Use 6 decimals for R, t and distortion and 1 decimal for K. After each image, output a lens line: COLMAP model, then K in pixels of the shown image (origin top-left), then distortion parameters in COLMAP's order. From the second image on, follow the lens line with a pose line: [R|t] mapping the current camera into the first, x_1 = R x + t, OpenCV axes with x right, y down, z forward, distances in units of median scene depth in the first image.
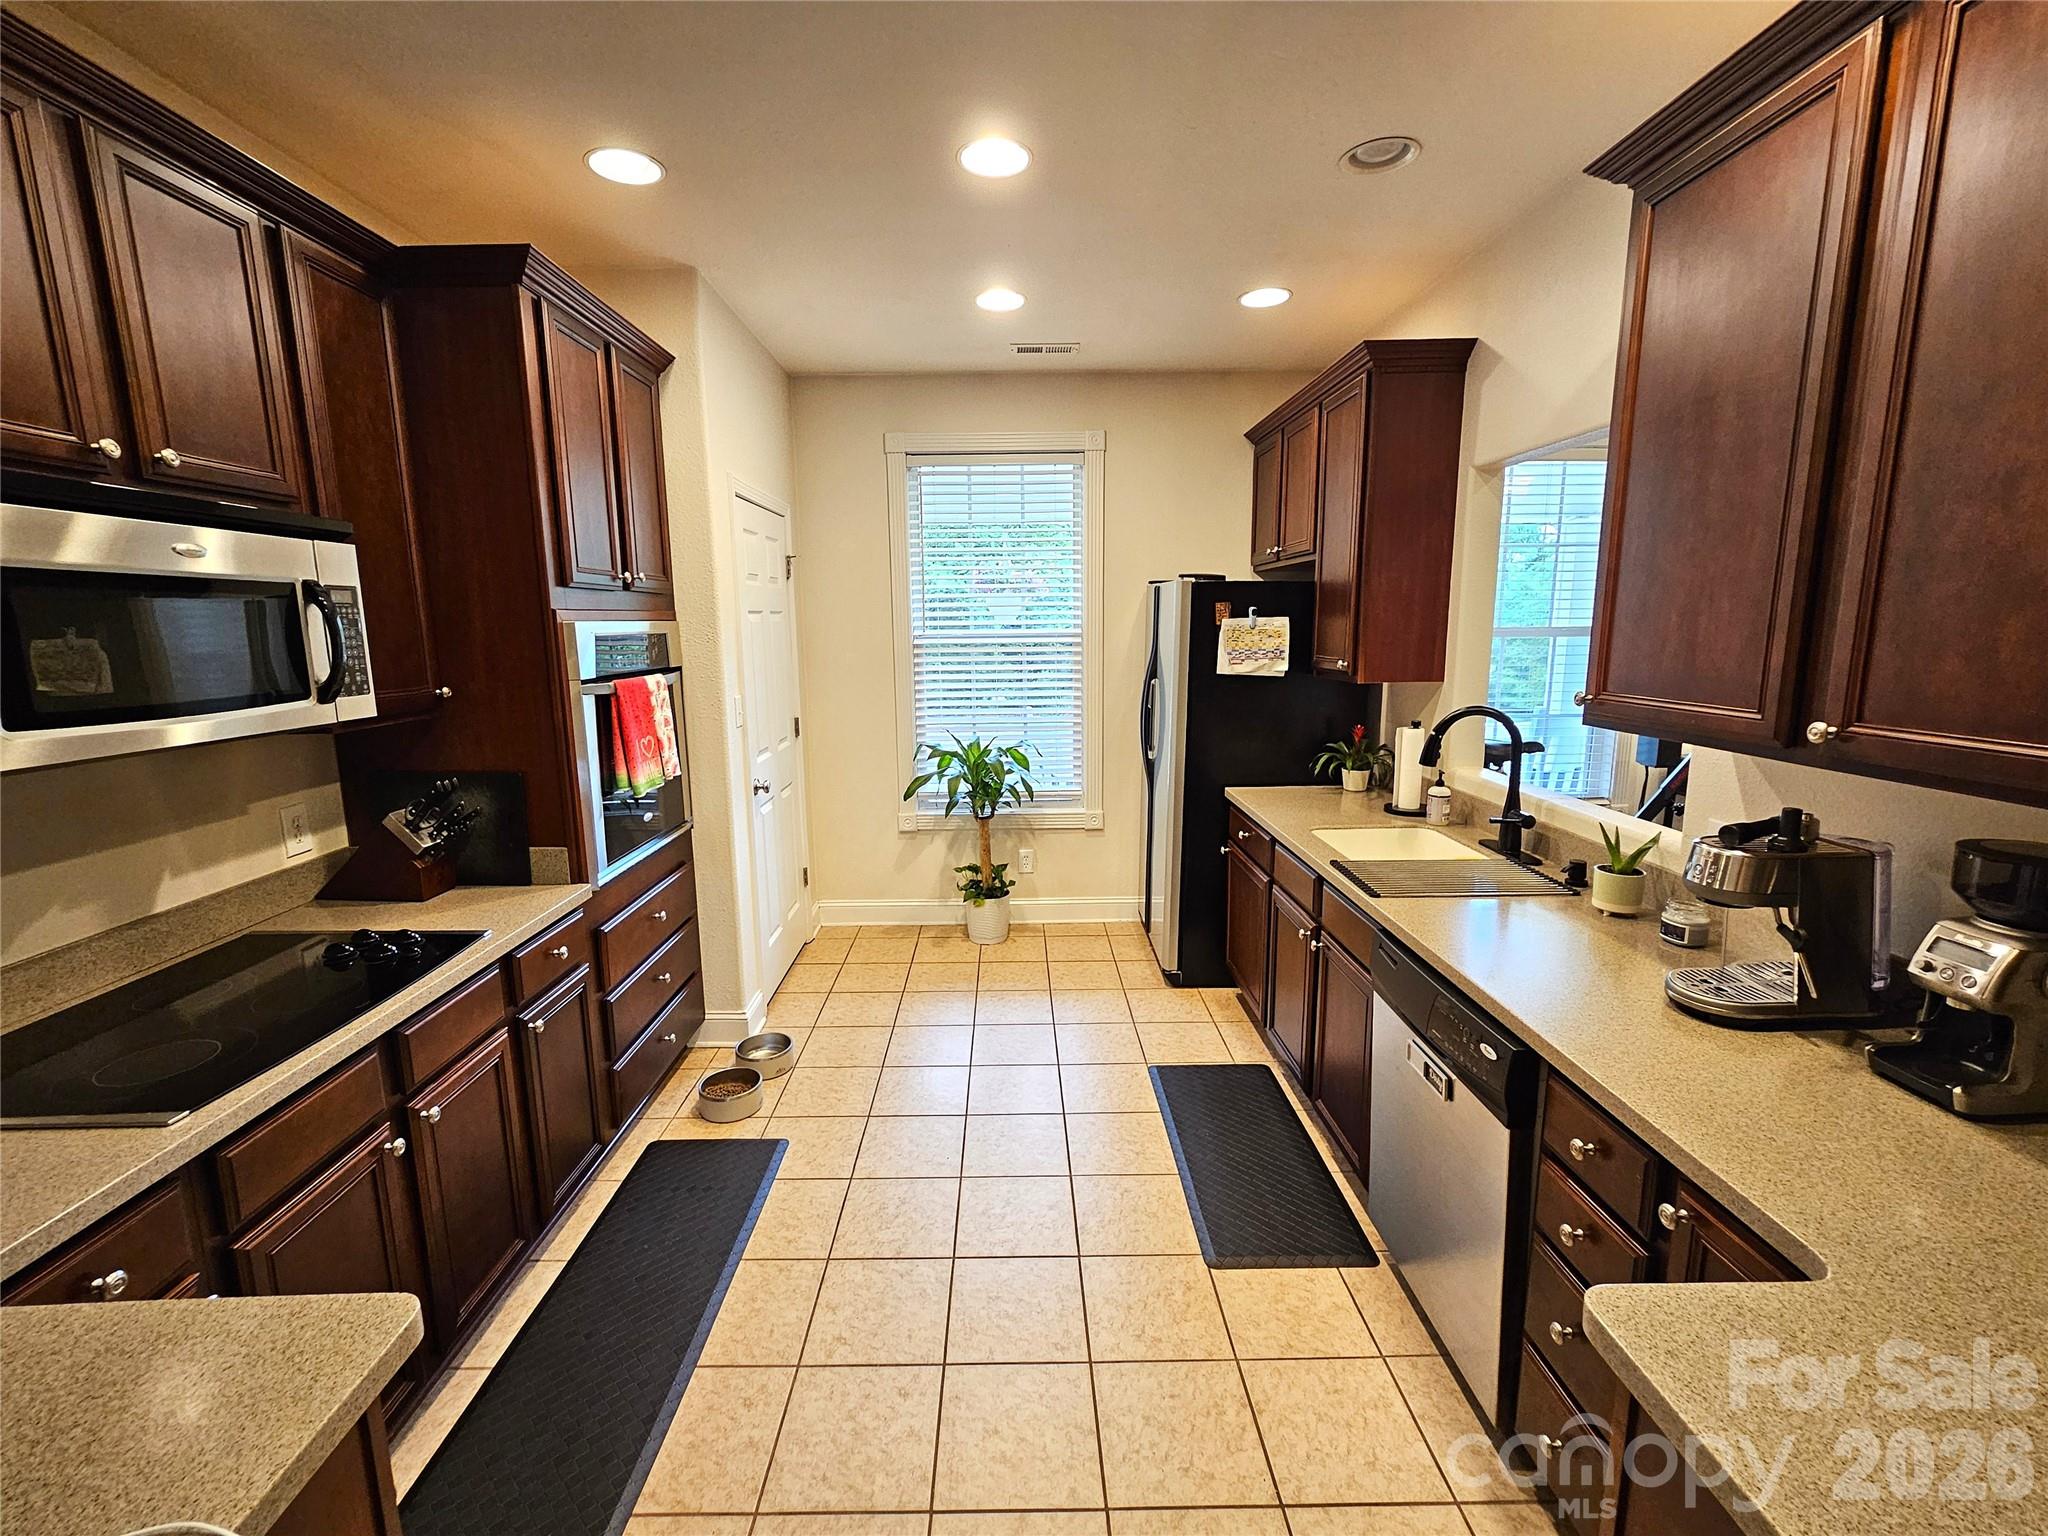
lens RADIAL K [[870.2, 0, 1016.9], [0, 870.2, 766.8], [0, 0, 1]] dist [-0.003465, 0.000503]
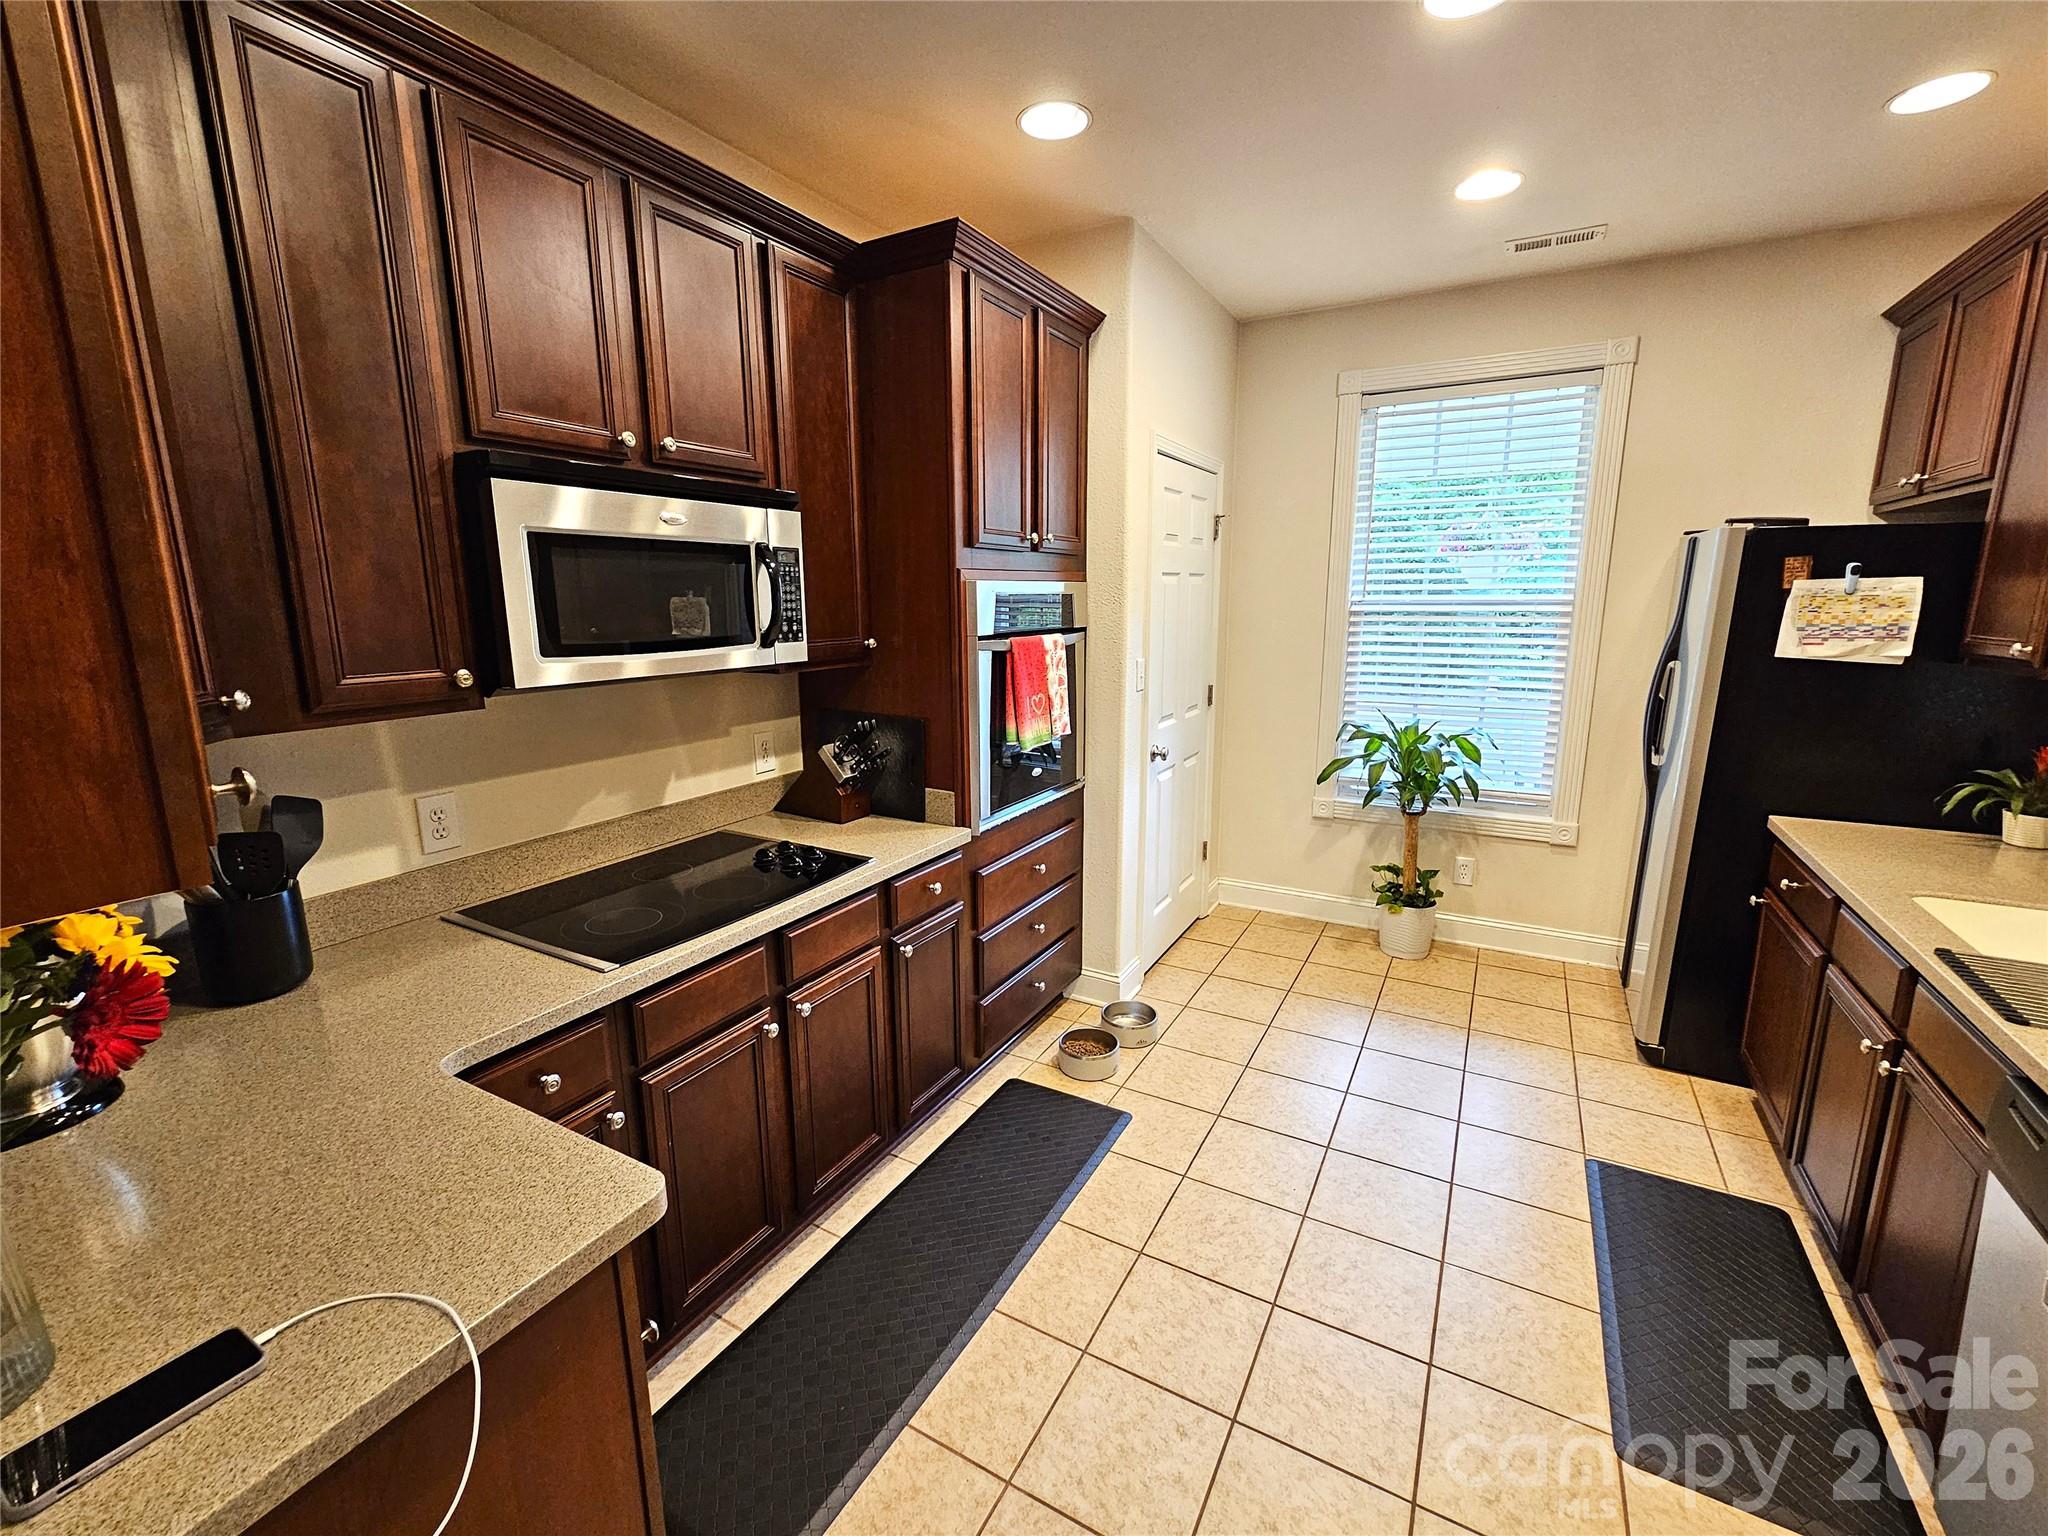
lens RADIAL K [[870.2, 0, 1016.9], [0, 870.2, 766.8], [0, 0, 1]] dist [-0.003465, 0.000503]
pose [[0.865252, 0.102732, -0.490699, 0.067124], [-0.085640, 0.994681, 0.057236, -0.005831], [0.493969, -0.007501, 0.869447, 0.091447]]
